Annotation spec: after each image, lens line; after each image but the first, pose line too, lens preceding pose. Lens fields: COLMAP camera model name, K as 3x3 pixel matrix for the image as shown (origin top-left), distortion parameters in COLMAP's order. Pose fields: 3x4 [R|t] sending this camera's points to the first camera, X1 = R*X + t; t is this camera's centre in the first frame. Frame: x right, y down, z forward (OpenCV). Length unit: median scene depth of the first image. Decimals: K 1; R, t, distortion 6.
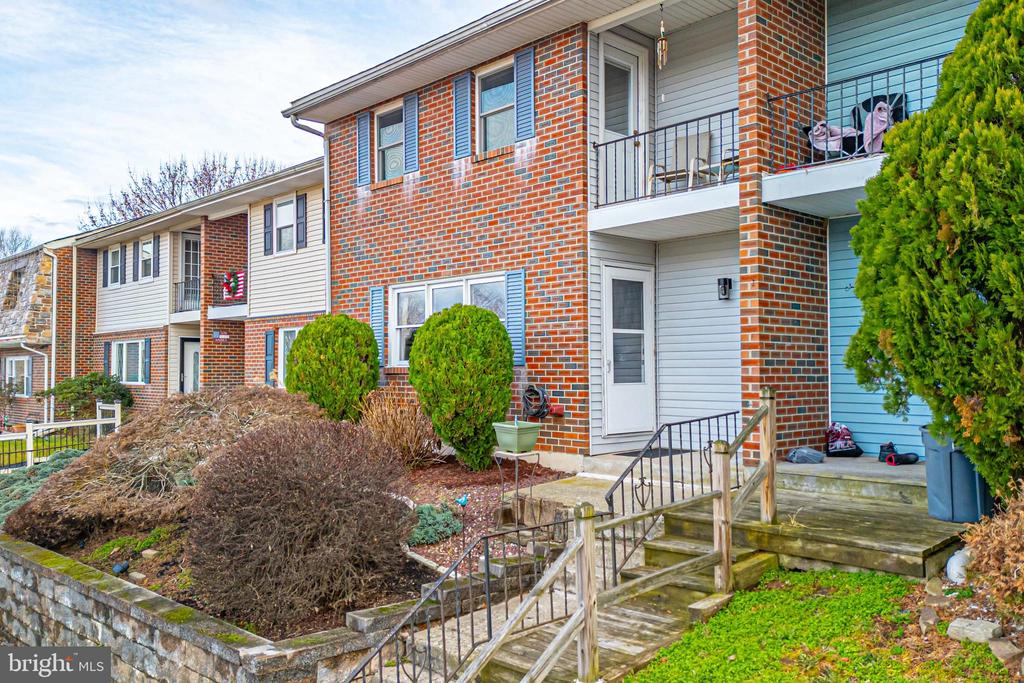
lens RADIAL K [[854.0, 0, 512.0], [0, 854.0, 341.5], [0, 0, 1]] dist [0.067102, -0.089945]
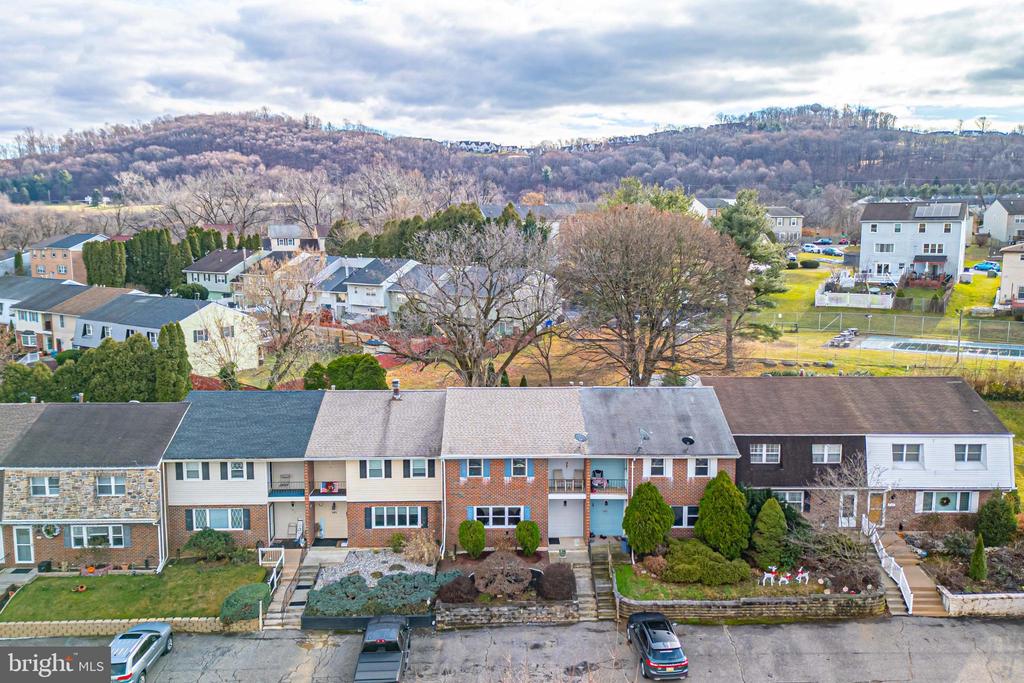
lens RADIAL K [[854.0, 0, 512.0], [0, 854.0, 341.5], [0, 0, 1]] dist [0.067102, -0.089945]
pose [[0.671519, -0.104751, 0.733546, -3.611202], [-0.029550, 0.985384, 0.167765, -1.877791], [-0.740398, -0.134333, 0.658609, -1.913205]]
